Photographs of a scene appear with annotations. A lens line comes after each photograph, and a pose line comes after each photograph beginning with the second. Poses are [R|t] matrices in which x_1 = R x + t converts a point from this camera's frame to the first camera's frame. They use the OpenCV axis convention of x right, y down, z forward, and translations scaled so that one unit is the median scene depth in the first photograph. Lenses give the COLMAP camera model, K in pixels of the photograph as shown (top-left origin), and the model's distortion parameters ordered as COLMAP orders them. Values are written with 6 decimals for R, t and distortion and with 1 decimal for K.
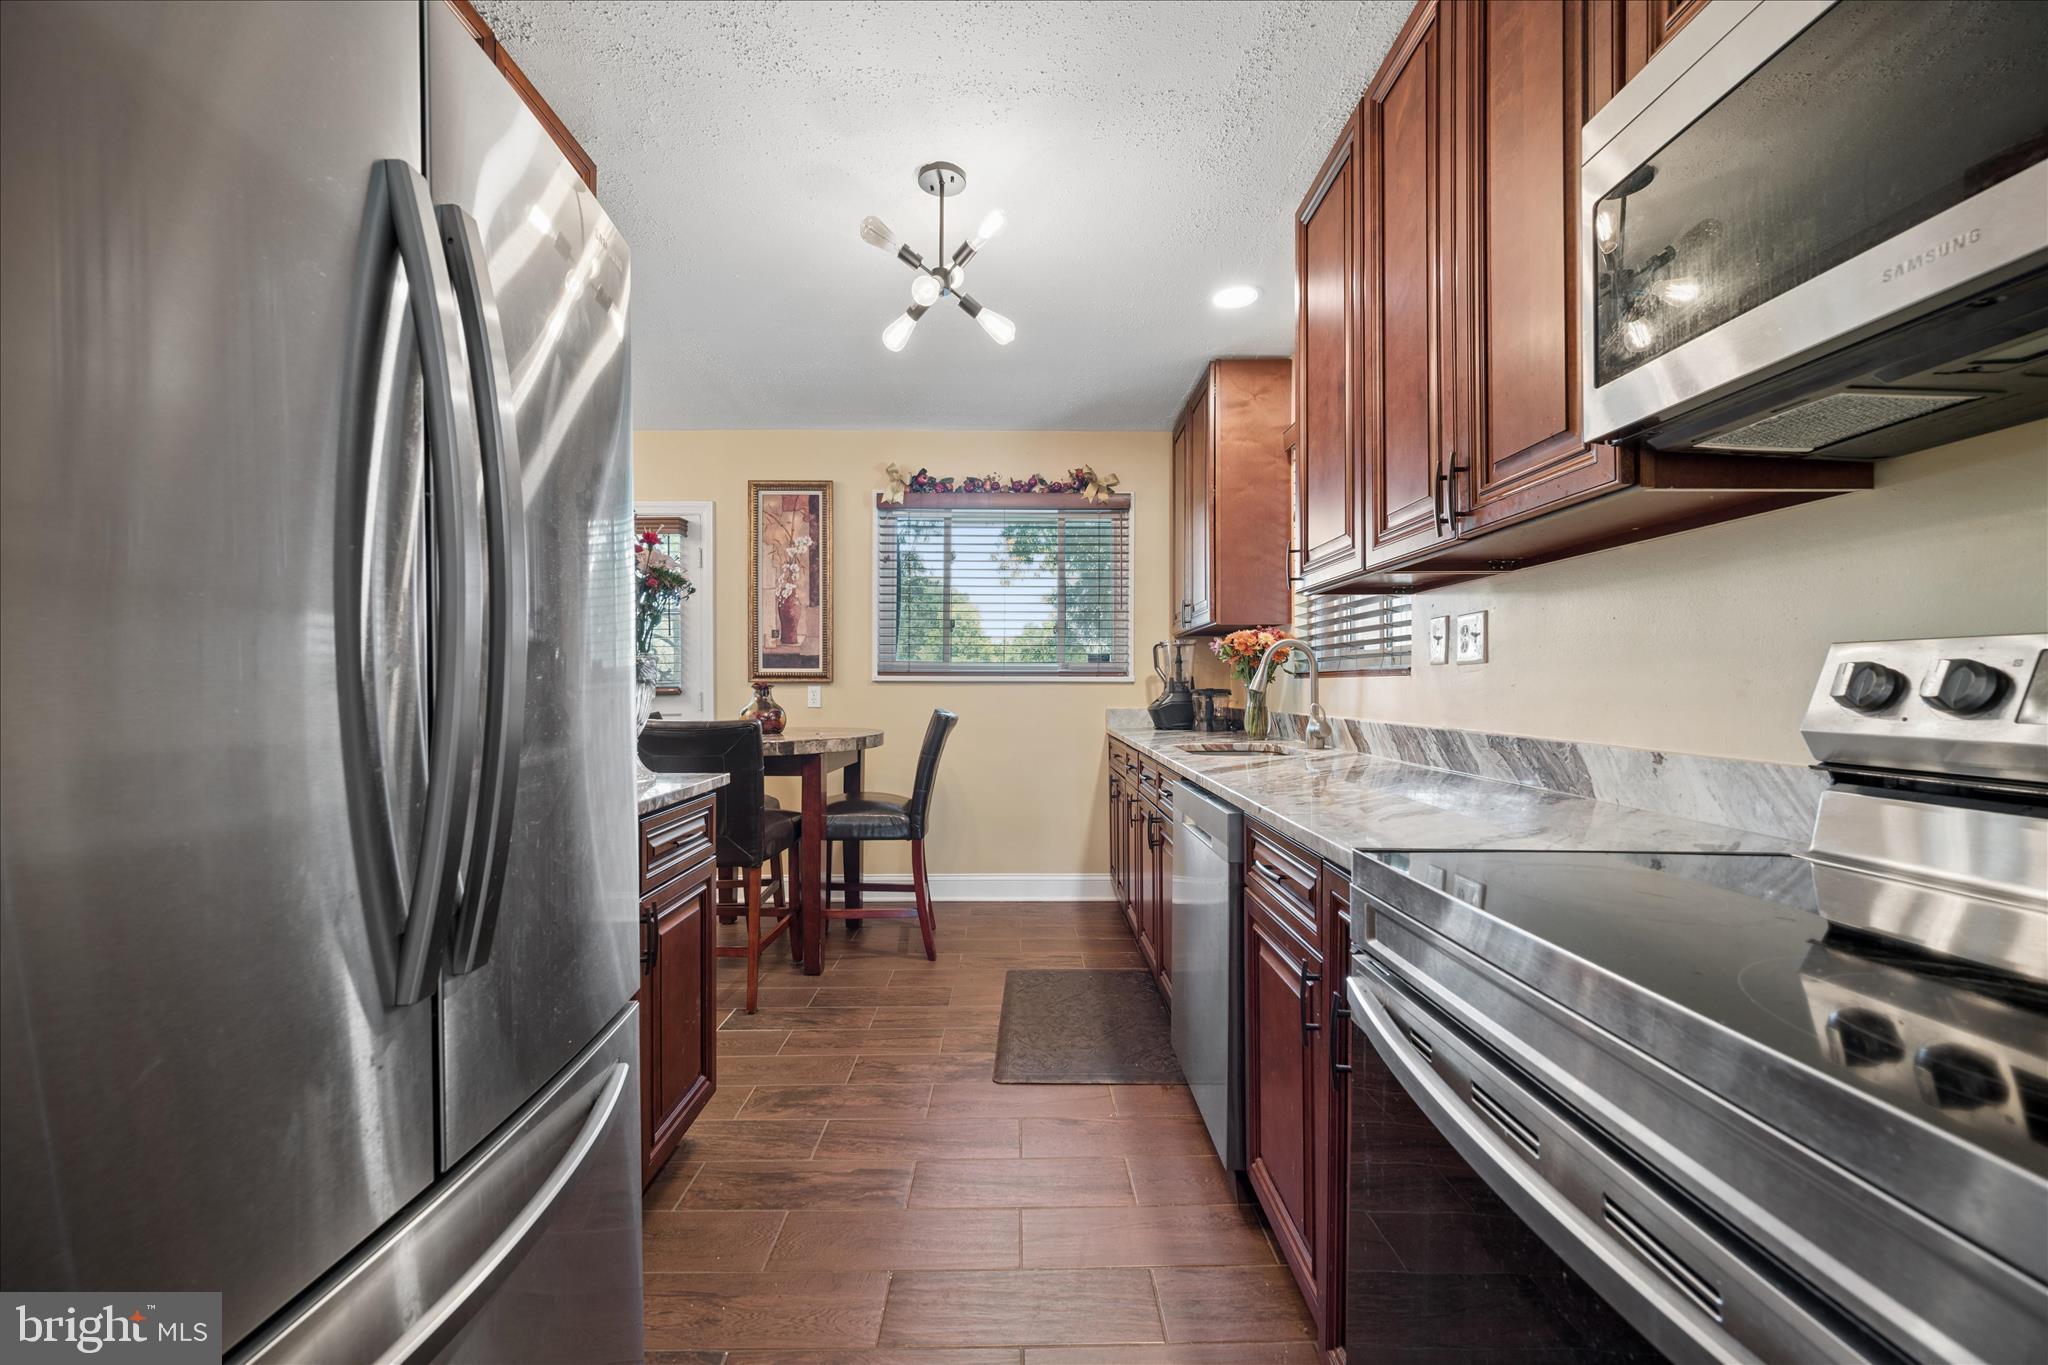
lens RADIAL K [[801.2, 0, 1019.6], [0, 801.2, 683.7], [0, 0, 1]] dist [0.000352, -0.000011]
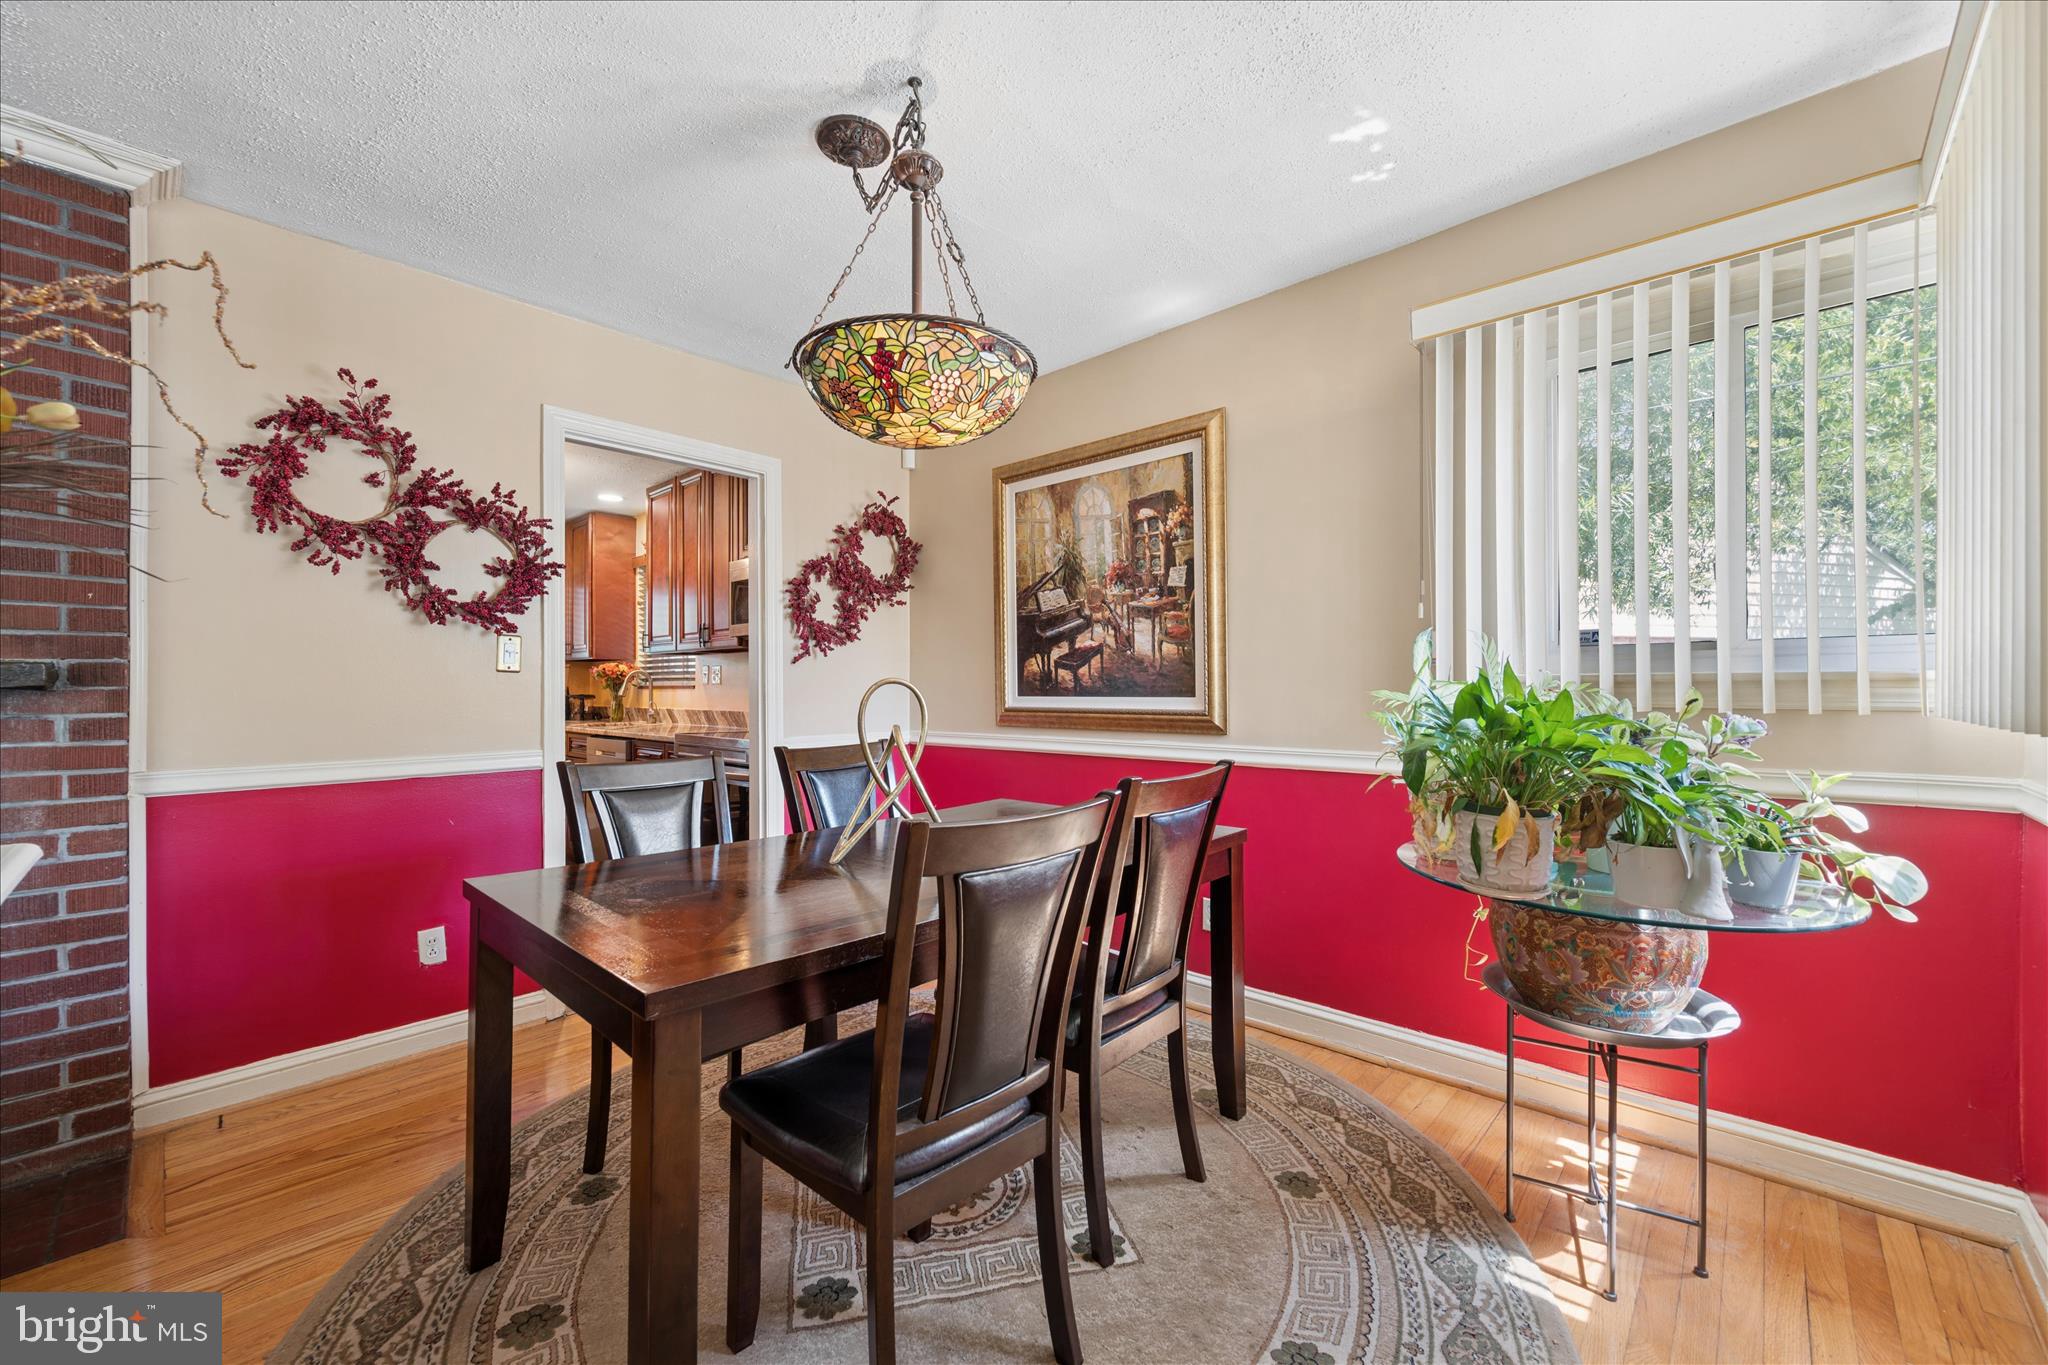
lens RADIAL K [[806.7, 0, 1019.7], [0, 806.7, 689.3], [0, 0, 1]] dist [-0.001130, 0.000057]
pose [[0.685575, 0.004594, 0.727988, -0.445399], [-0.004426, 0.999988, -0.002143, -0.007236], [-0.727989, -0.001753, 0.685587, -1.008143]]
